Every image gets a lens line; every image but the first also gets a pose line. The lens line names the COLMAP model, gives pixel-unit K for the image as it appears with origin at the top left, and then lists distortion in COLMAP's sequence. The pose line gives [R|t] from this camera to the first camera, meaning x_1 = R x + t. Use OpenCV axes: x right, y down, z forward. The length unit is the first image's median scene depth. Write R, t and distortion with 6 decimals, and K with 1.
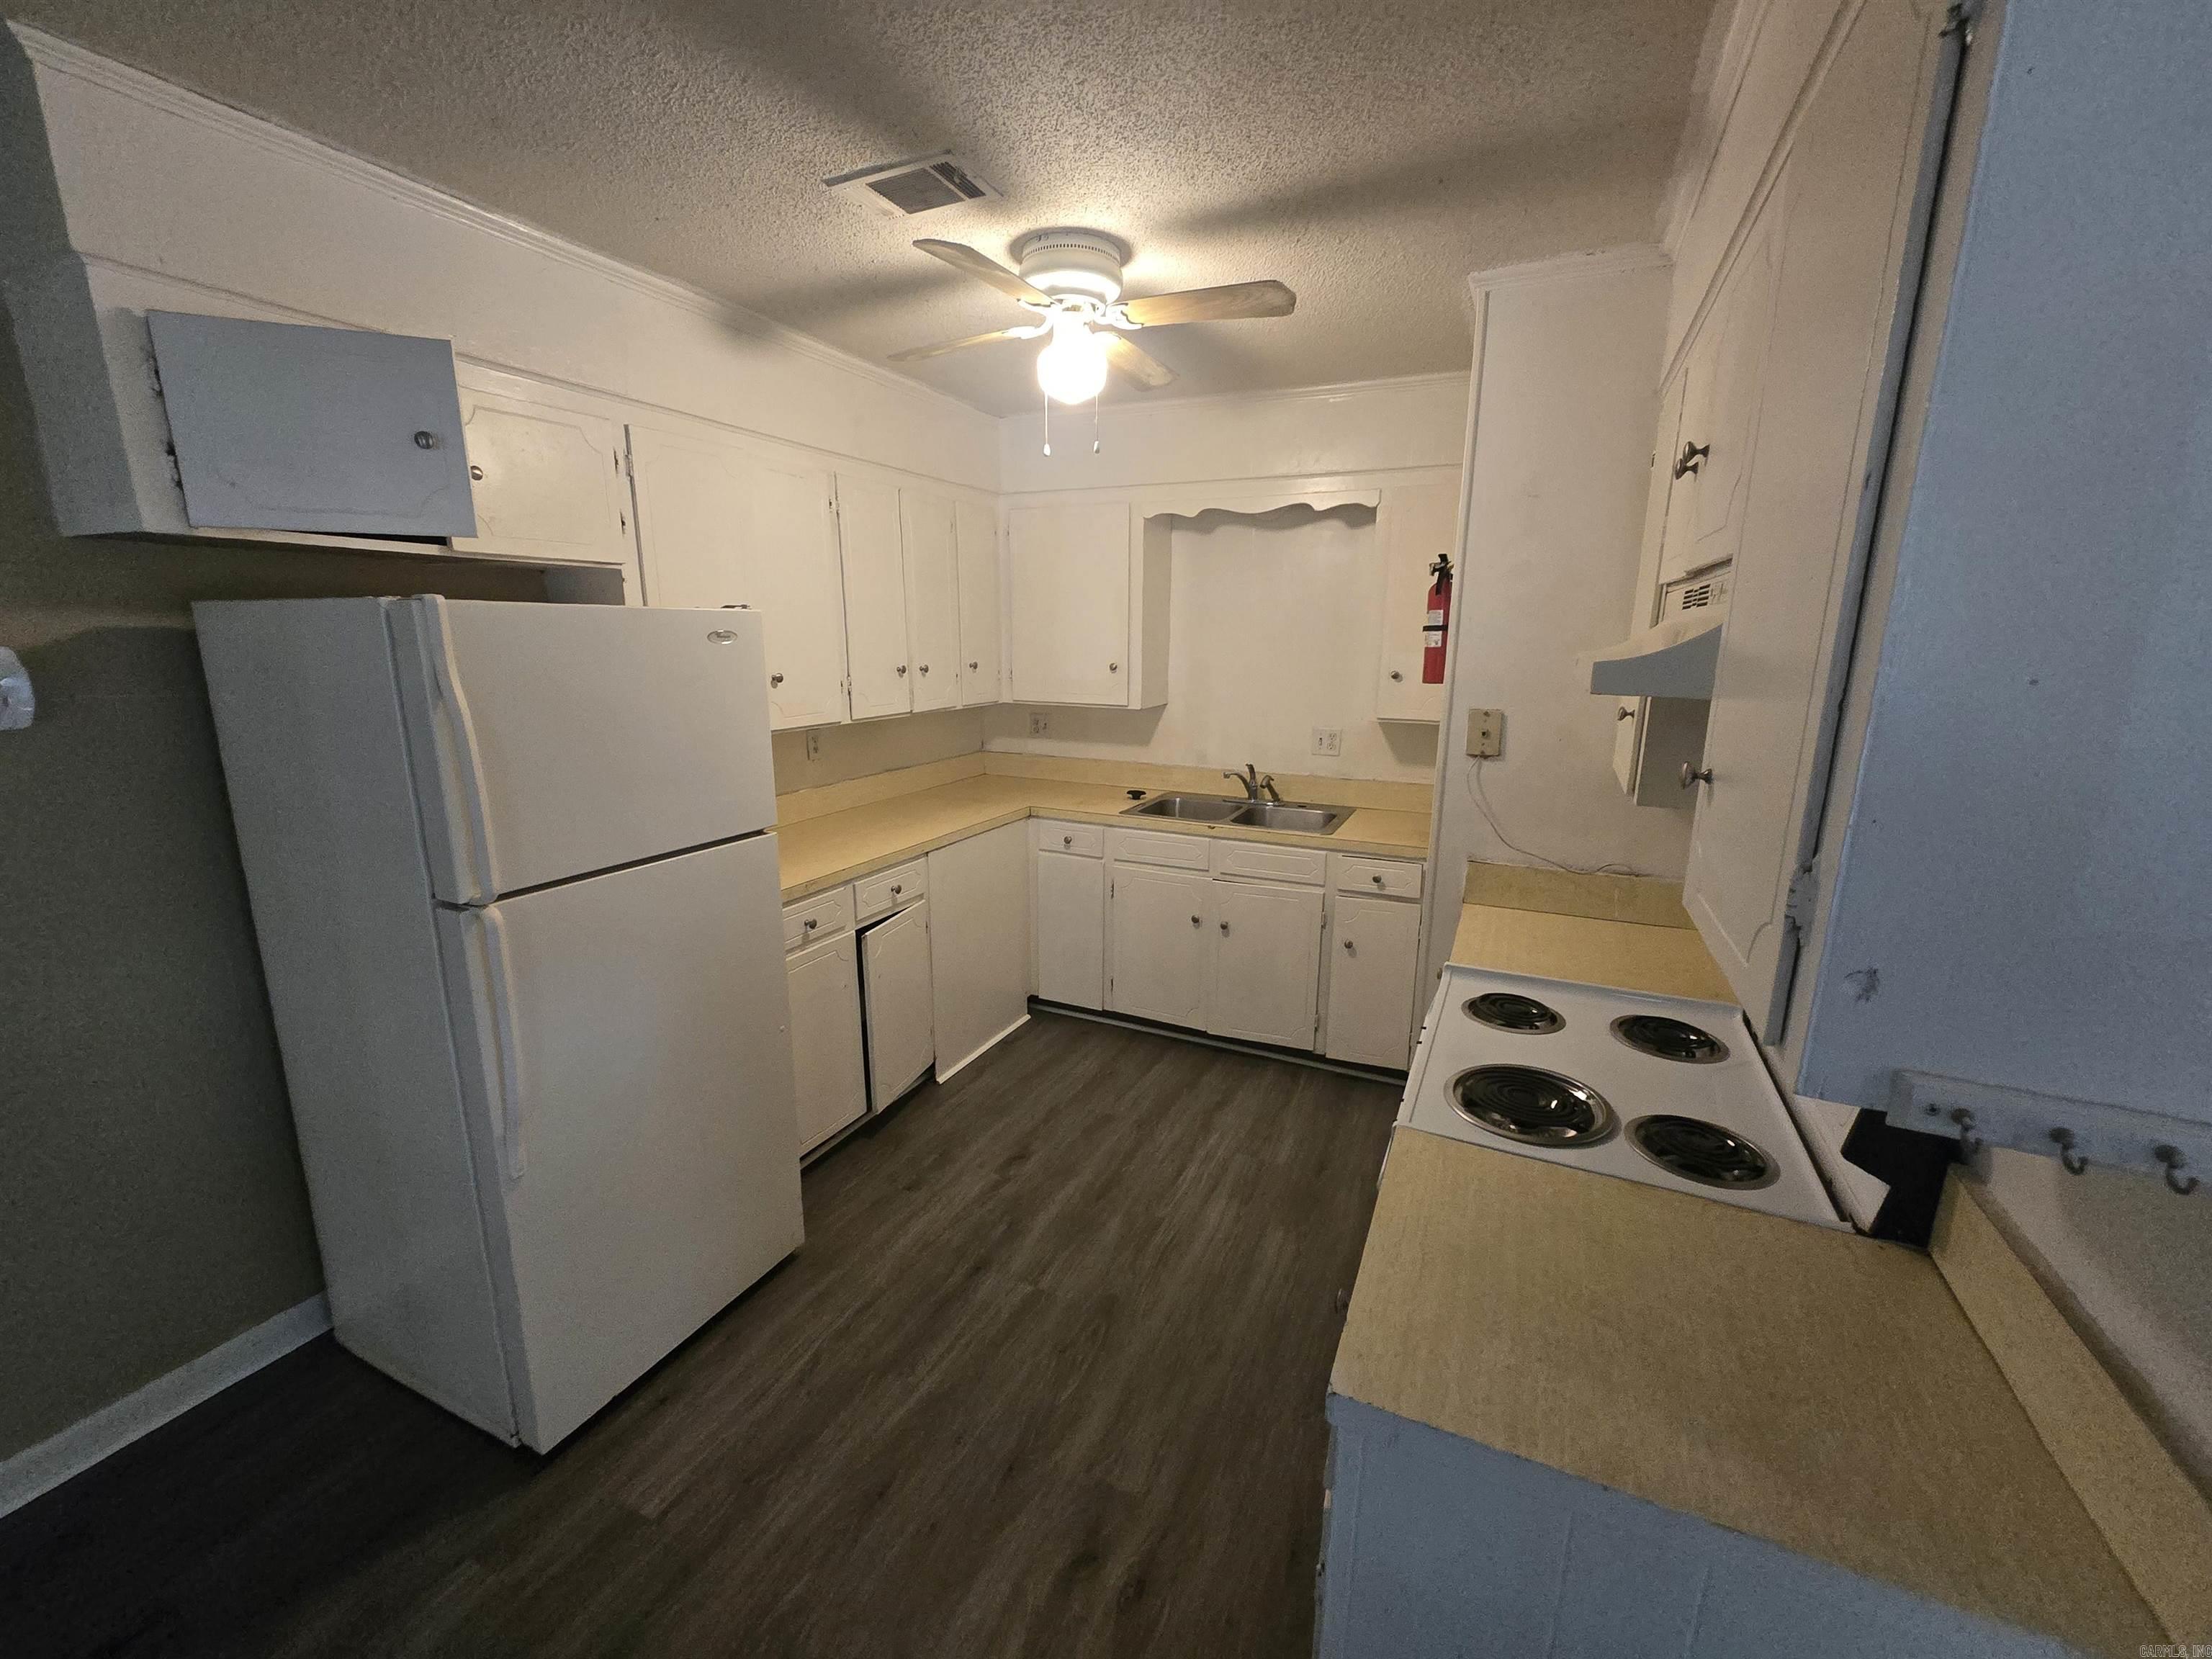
lens RADIAL K [[894.3, 0, 1101.8], [0, 894.3, 840.1], [0, 0, 1]] dist [0.001970, -0.000545]
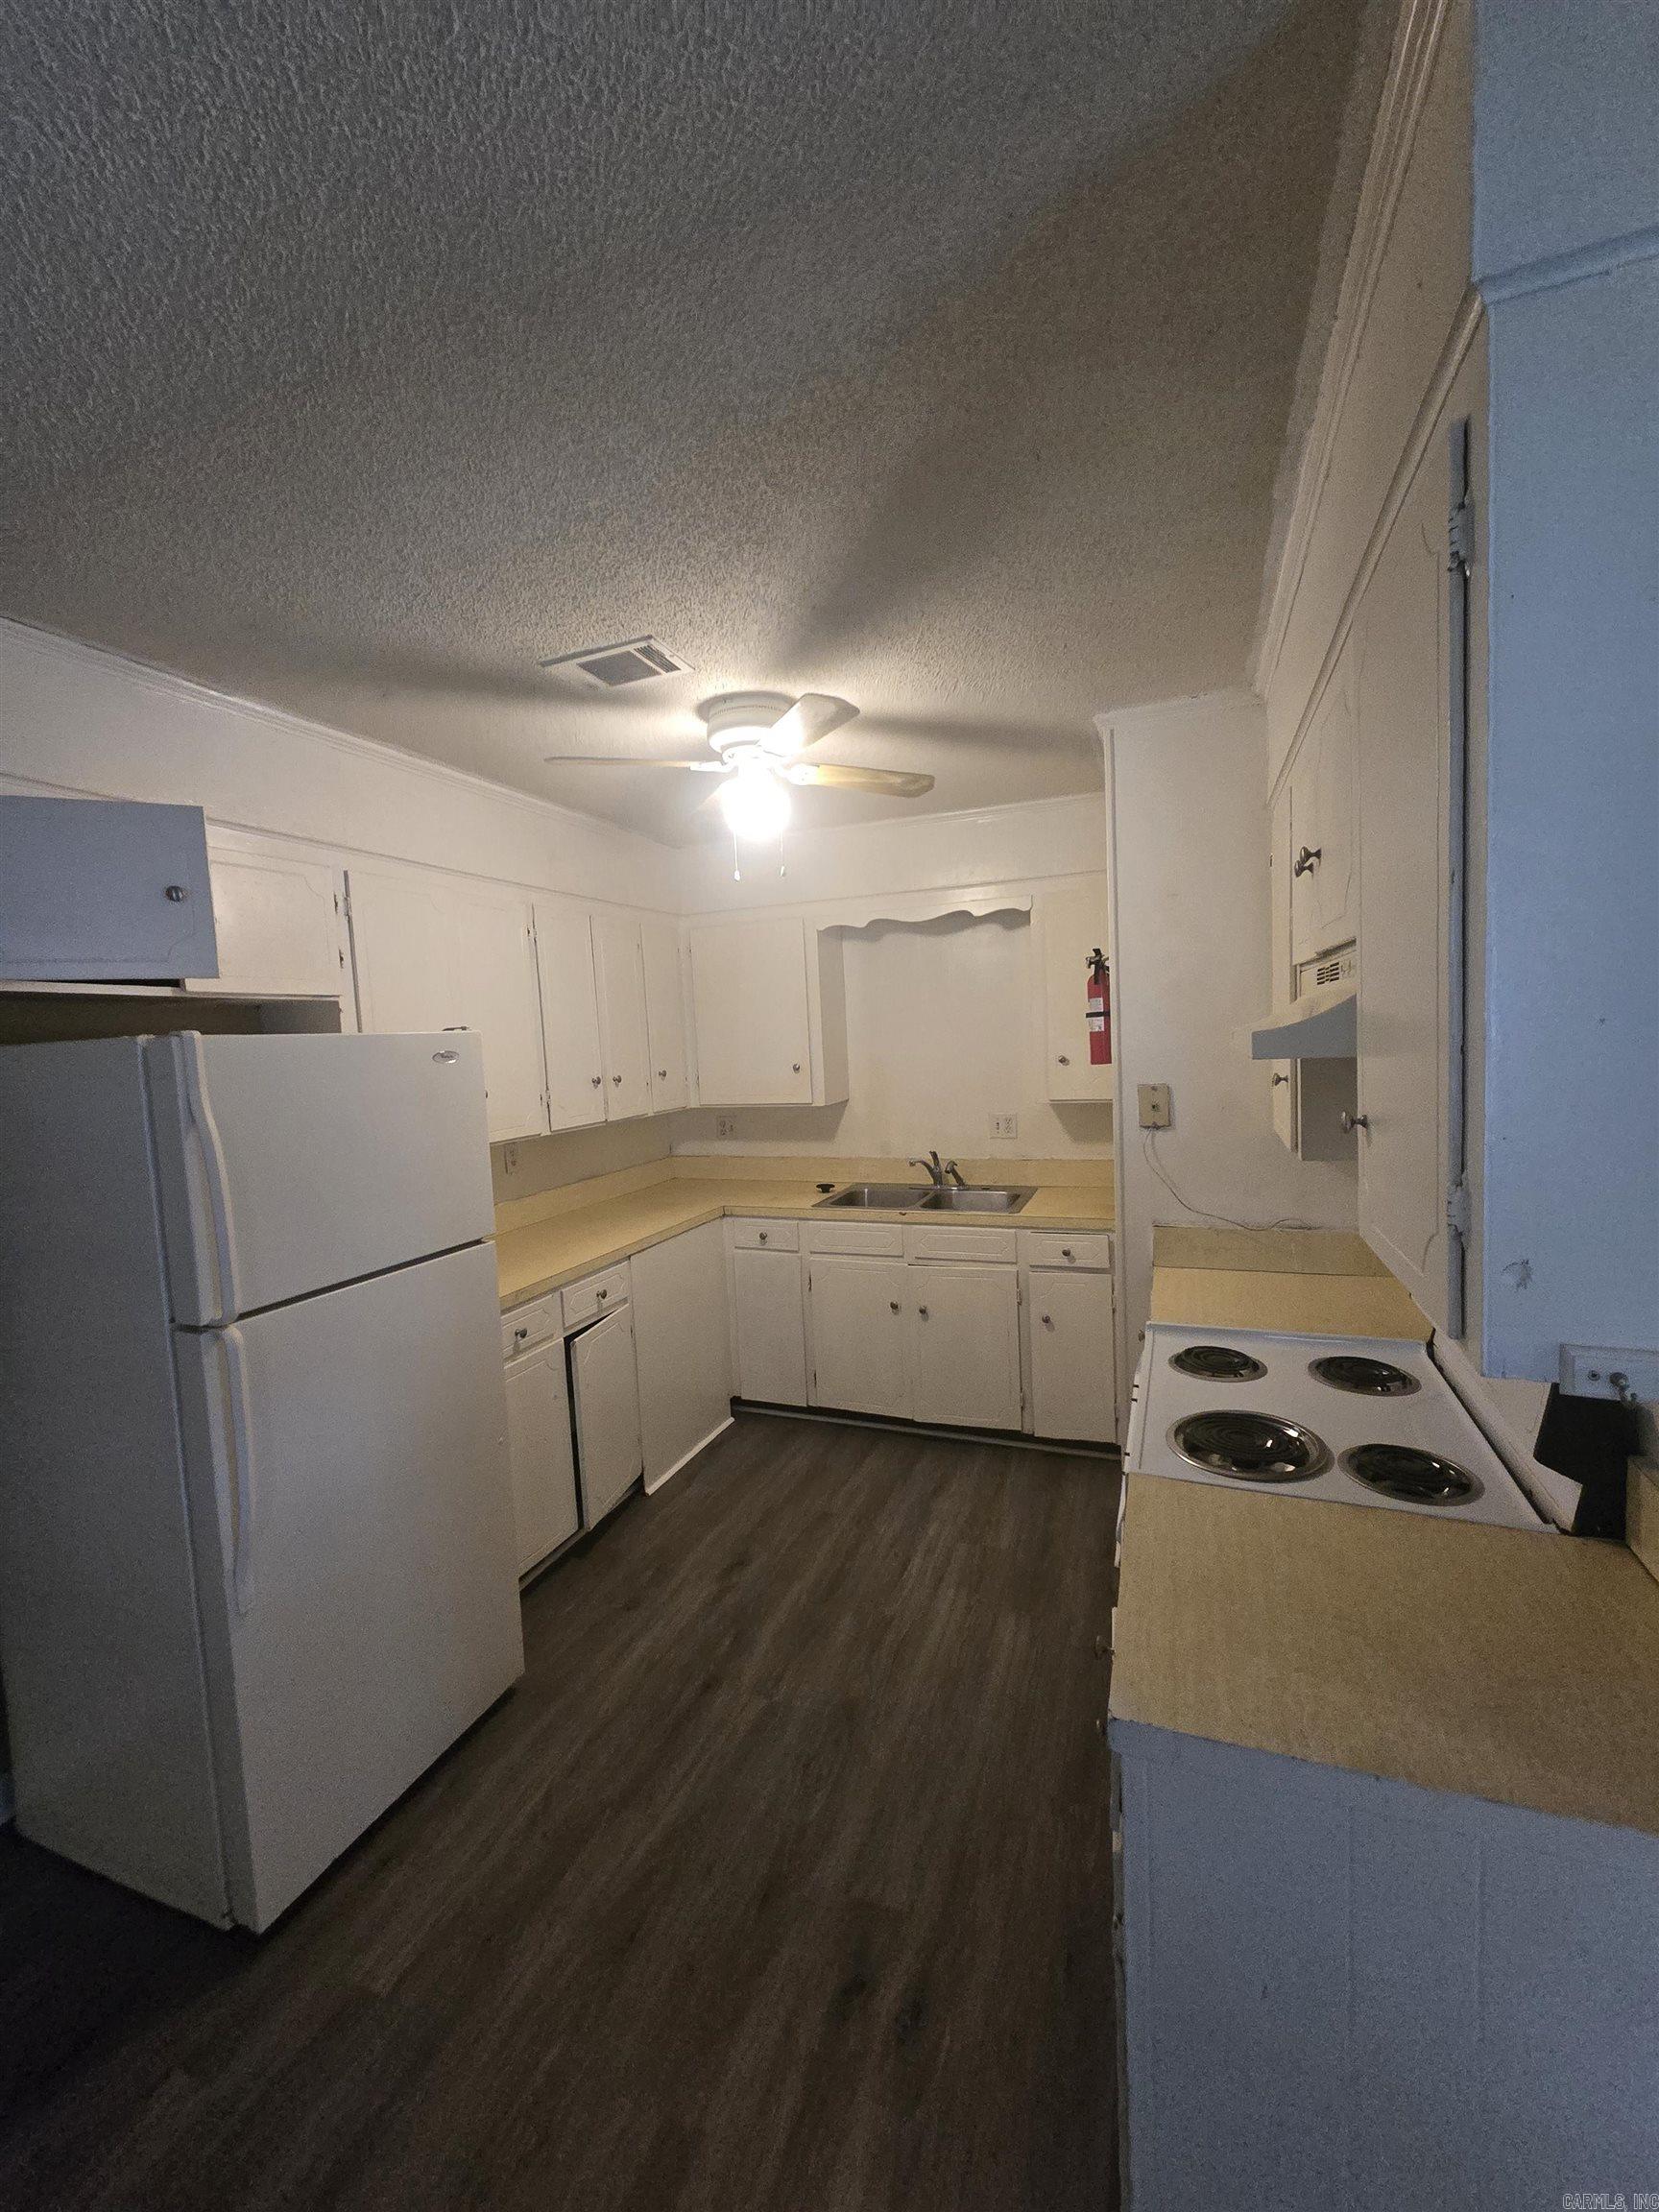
lens RADIAL K [[894.3, 0, 815.3], [0, 894.3, 1110.3], [0, 0, 1]] dist [0.001970, -0.000545]
pose [[0.996746, -0.059015, 0.054914, -0.043415], [0.066433, 0.987218, -0.144873, 0.016348], [-0.045662, 0.148049, 0.987925, -0.052856]]
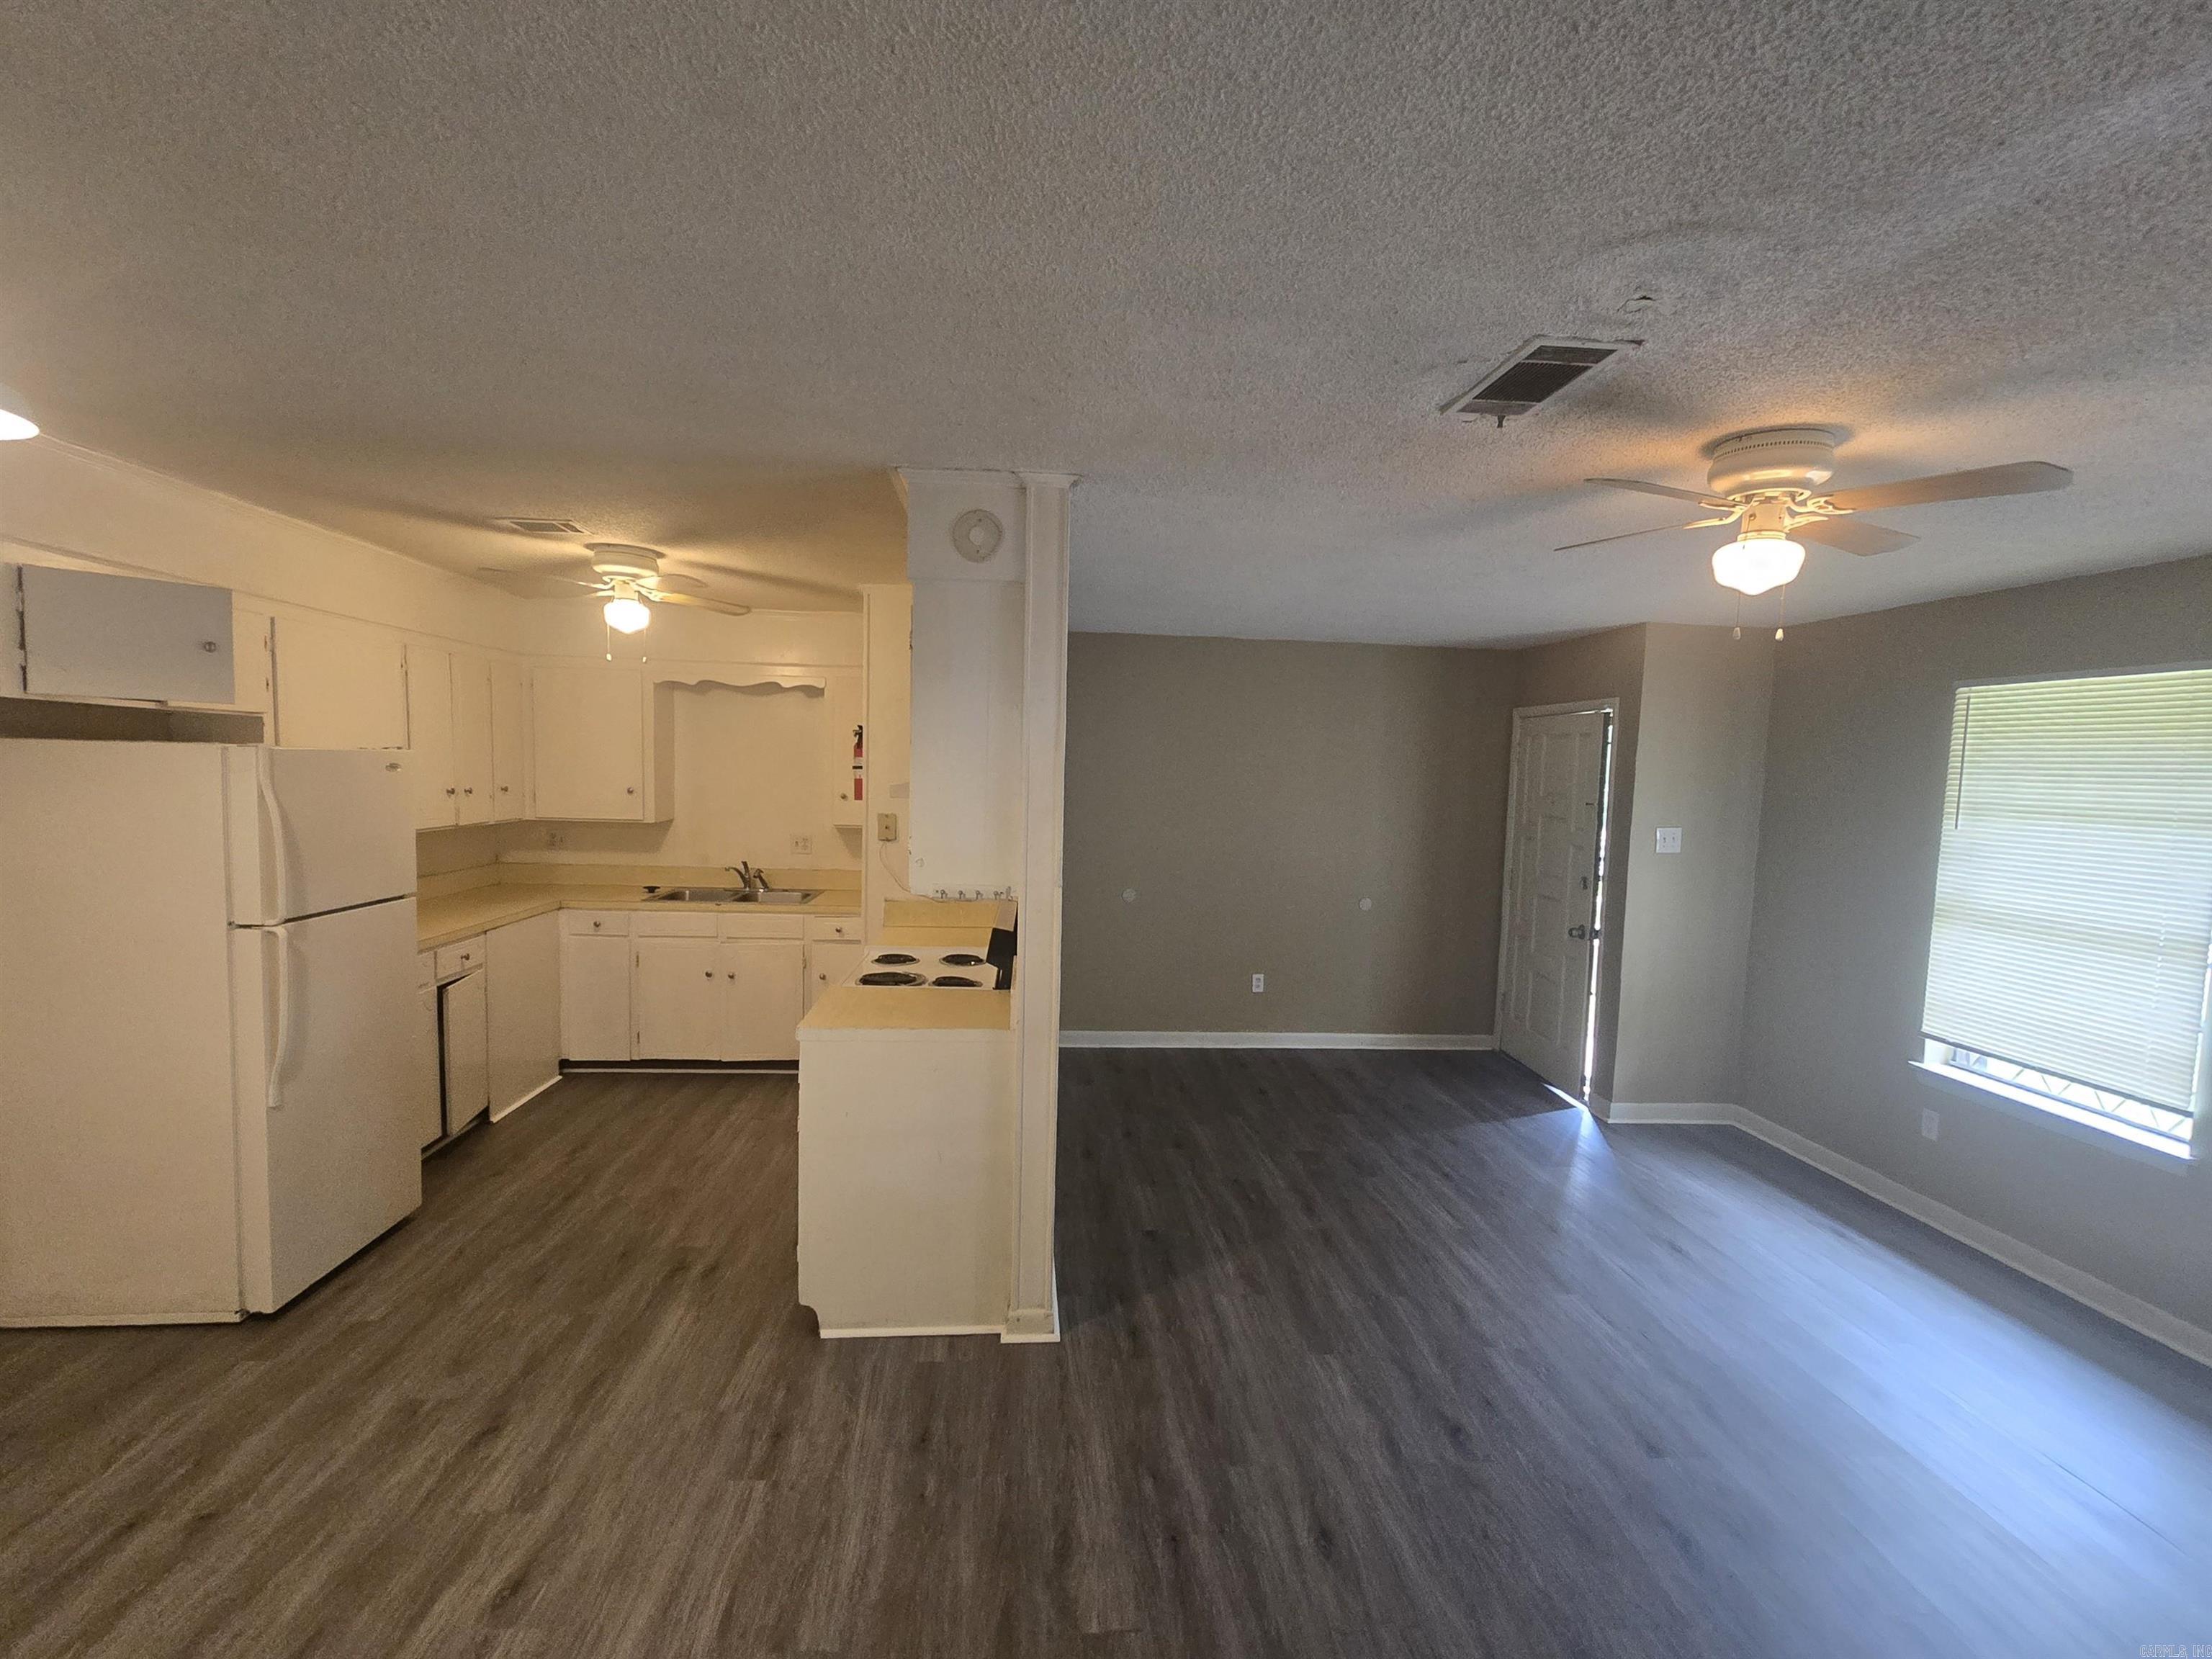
lens RADIAL K [[986.7, 0, 1101.0], [0, 986.7, 840.2], [0, 0, 1]] dist [0.000926, -0.000077]
pose [[0.865286, -0.019573, 0.500896, -0.195701], [0.093376, 0.988042, -0.122696, 0.199621], [-0.492504, 0.152939, 0.856767, -0.941876]]
